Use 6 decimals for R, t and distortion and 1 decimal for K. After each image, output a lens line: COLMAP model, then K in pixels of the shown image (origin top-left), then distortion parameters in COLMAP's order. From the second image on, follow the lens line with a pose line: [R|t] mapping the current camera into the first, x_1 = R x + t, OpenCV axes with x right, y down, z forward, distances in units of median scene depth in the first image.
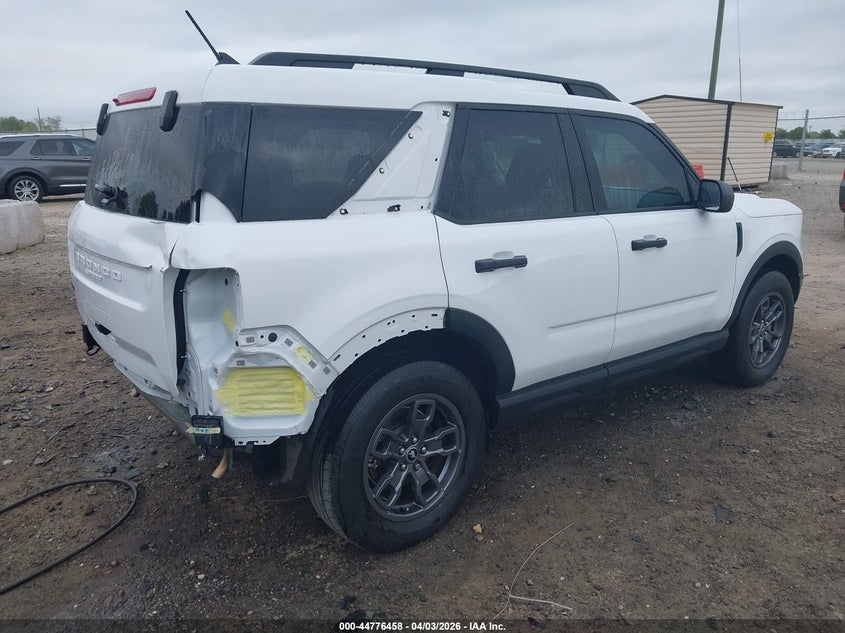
lens RADIAL K [[670.3, 0, 424.2], [0, 670.3, 334.9], [0, 0, 1]] dist [-0.005512, -0.006577]
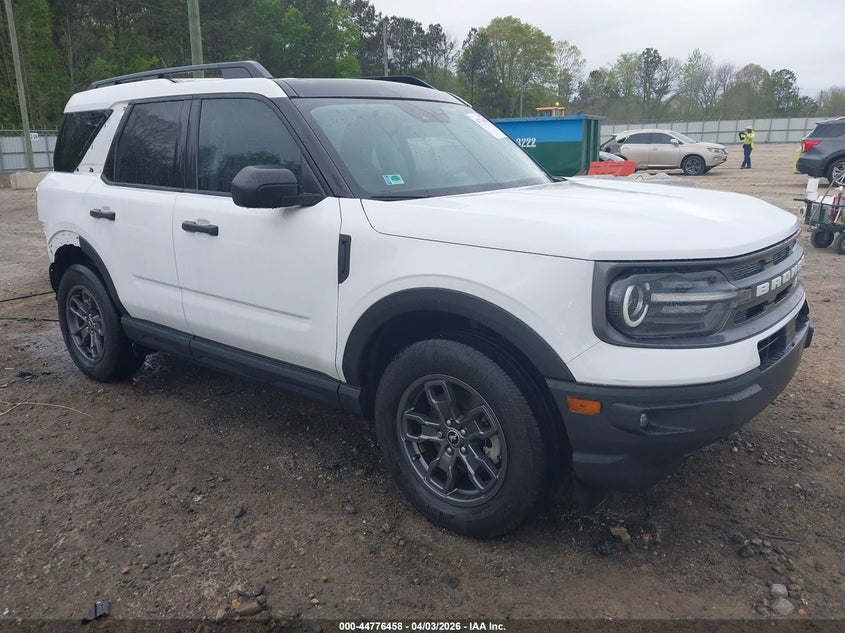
lens RADIAL K [[670.3, 0, 424.2], [0, 670.3, 334.9], [0, 0, 1]] dist [-0.005512, -0.006577]
pose [[0.218721, 0.273947, -0.936544, 1.401317], [-0.250644, 0.943352, 0.217403, -0.291846], [0.943048, 0.187188, 0.274994, 1.100913]]
